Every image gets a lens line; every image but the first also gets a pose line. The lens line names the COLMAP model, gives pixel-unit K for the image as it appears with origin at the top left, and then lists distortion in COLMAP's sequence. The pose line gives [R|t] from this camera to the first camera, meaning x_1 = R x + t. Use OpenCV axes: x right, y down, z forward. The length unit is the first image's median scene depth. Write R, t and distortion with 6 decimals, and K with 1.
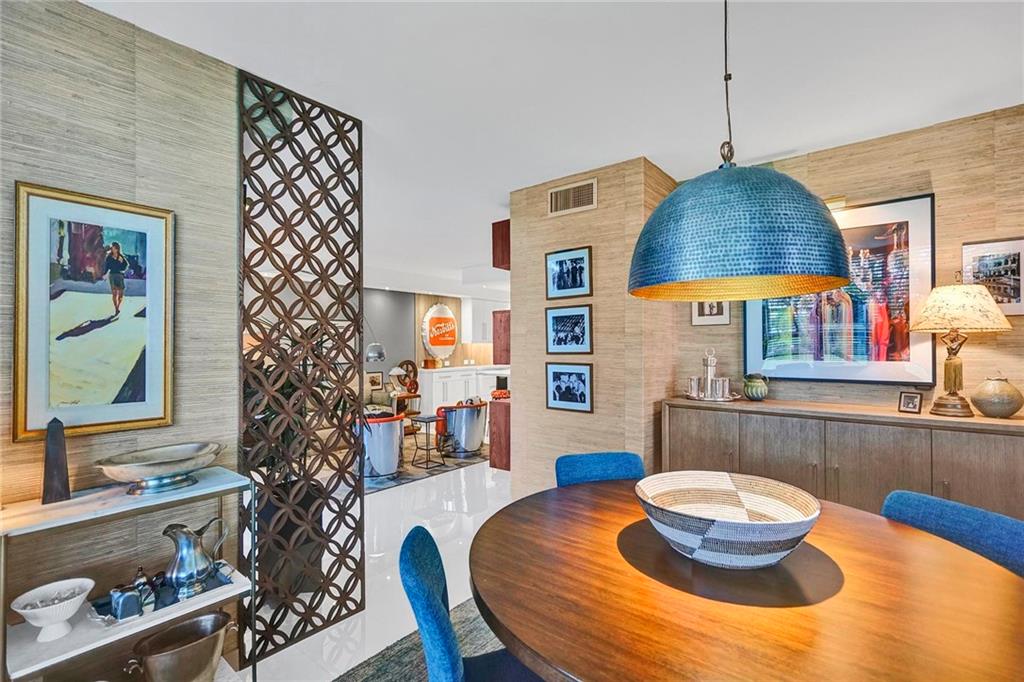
lens RADIAL K [[460.0, 0, 511.7], [0, 460.0, 341.6], [0, 0, 1]] dist [-0.003504, 0.002120]
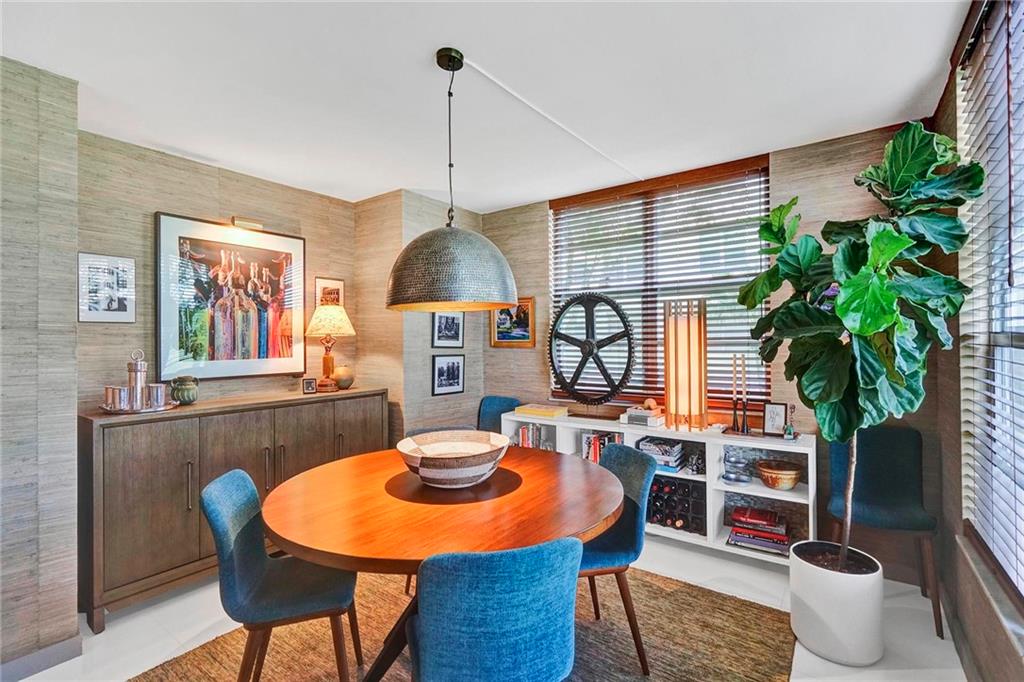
lens RADIAL K [[460.0, 0, 511.7], [0, 460.0, 340.3], [0, 0, 1]] dist [-0.003504, 0.002120]
pose [[-0.040742, 0.009245, 0.999127, -0.494247], [0.006926, 0.999936, -0.008970, 0.009204], [-0.999146, 0.006554, -0.040803, 0.398483]]
